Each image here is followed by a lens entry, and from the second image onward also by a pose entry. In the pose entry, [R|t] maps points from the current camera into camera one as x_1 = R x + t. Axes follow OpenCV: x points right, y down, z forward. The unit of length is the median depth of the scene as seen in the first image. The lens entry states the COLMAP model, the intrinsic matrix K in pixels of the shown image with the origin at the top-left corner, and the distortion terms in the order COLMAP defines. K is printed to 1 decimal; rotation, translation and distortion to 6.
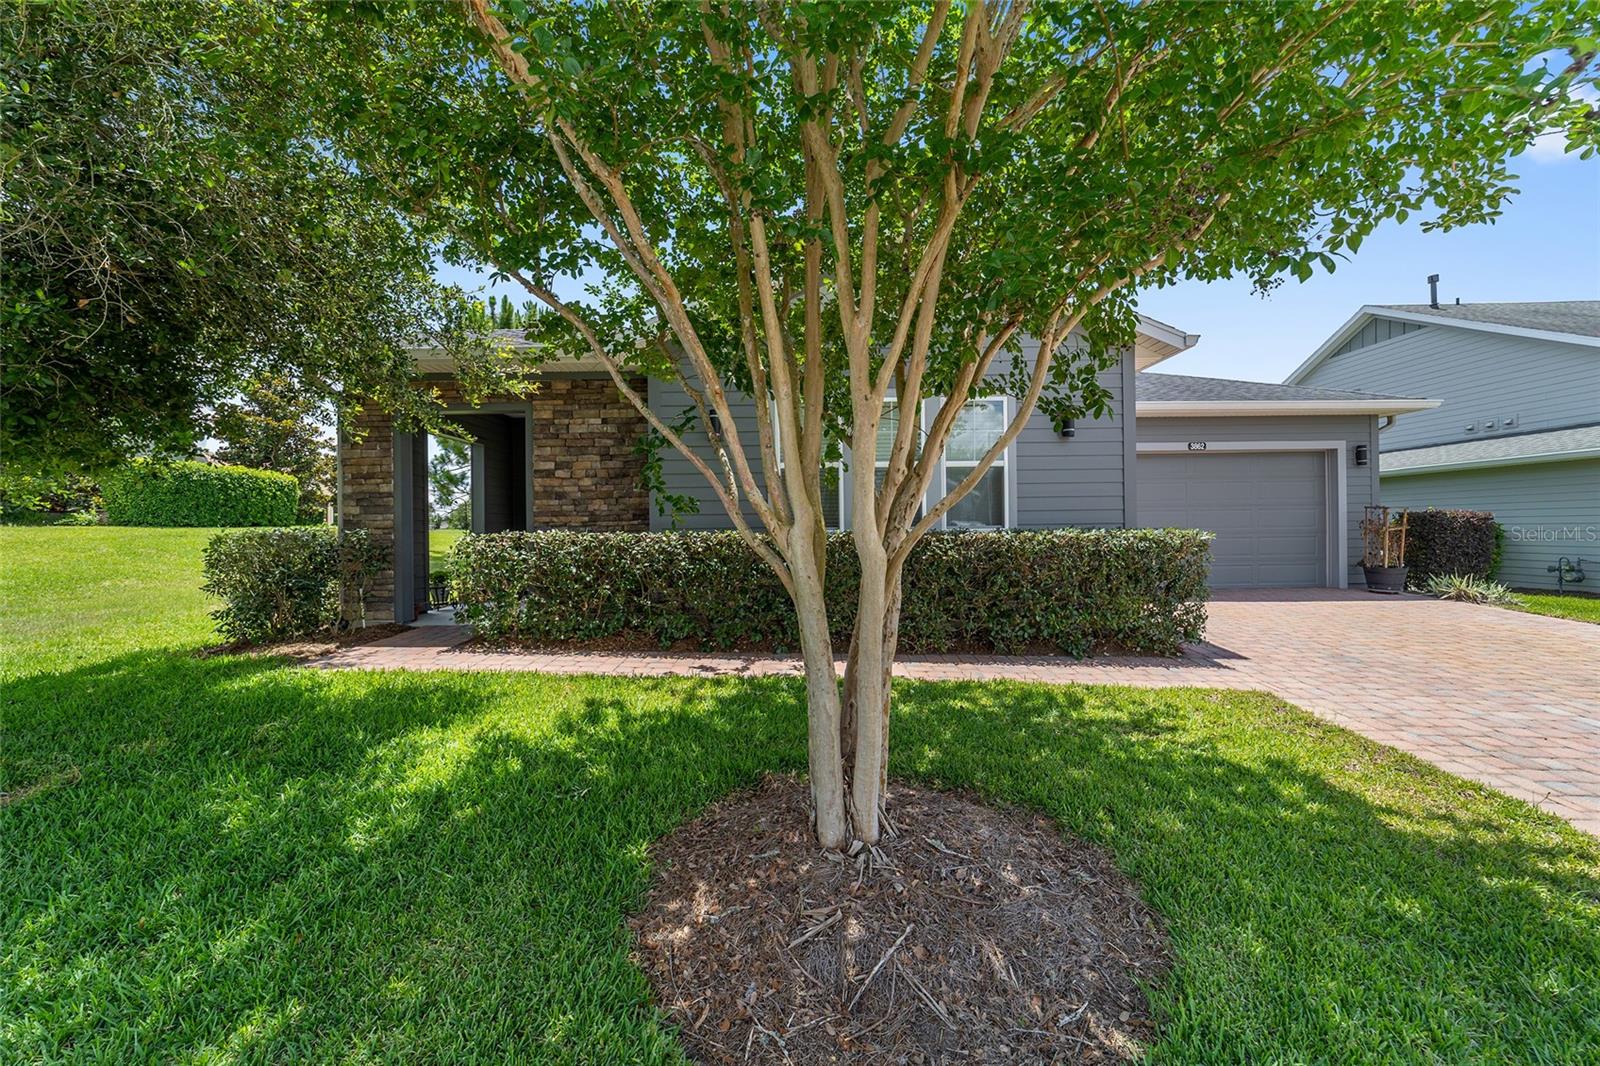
lens RADIAL K [[619.6, 0, 800.0], [0, 619.6, 533.0], [0, 0, 1]] dist [-0.000554, -0.000008]
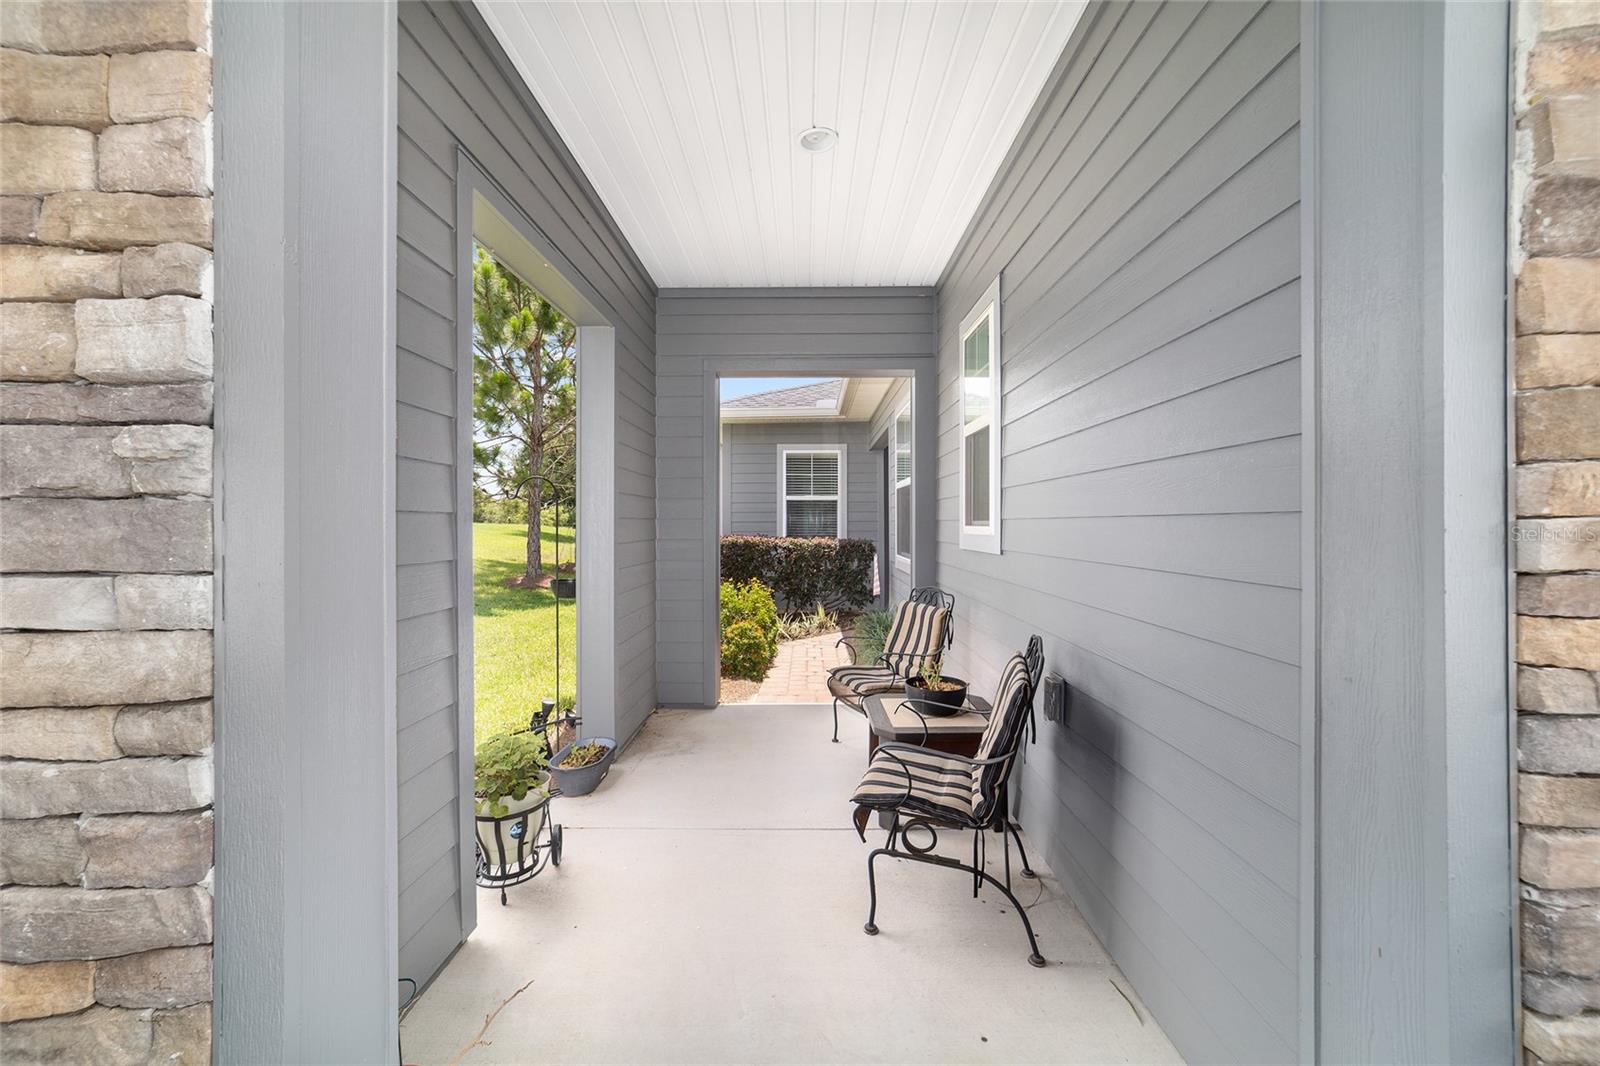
lens RADIAL K [[619.6, 0, 800.0], [0, 619.6, 533.0], [0, 0, 1]] dist [-0.000554, -0.000008]
pose [[0.999820, 0.012134, -0.014616, -0.550044], [-0.011952, 0.999851, 0.012486, -0.040836], [0.014765, -0.012309, 0.999815, 0.891618]]
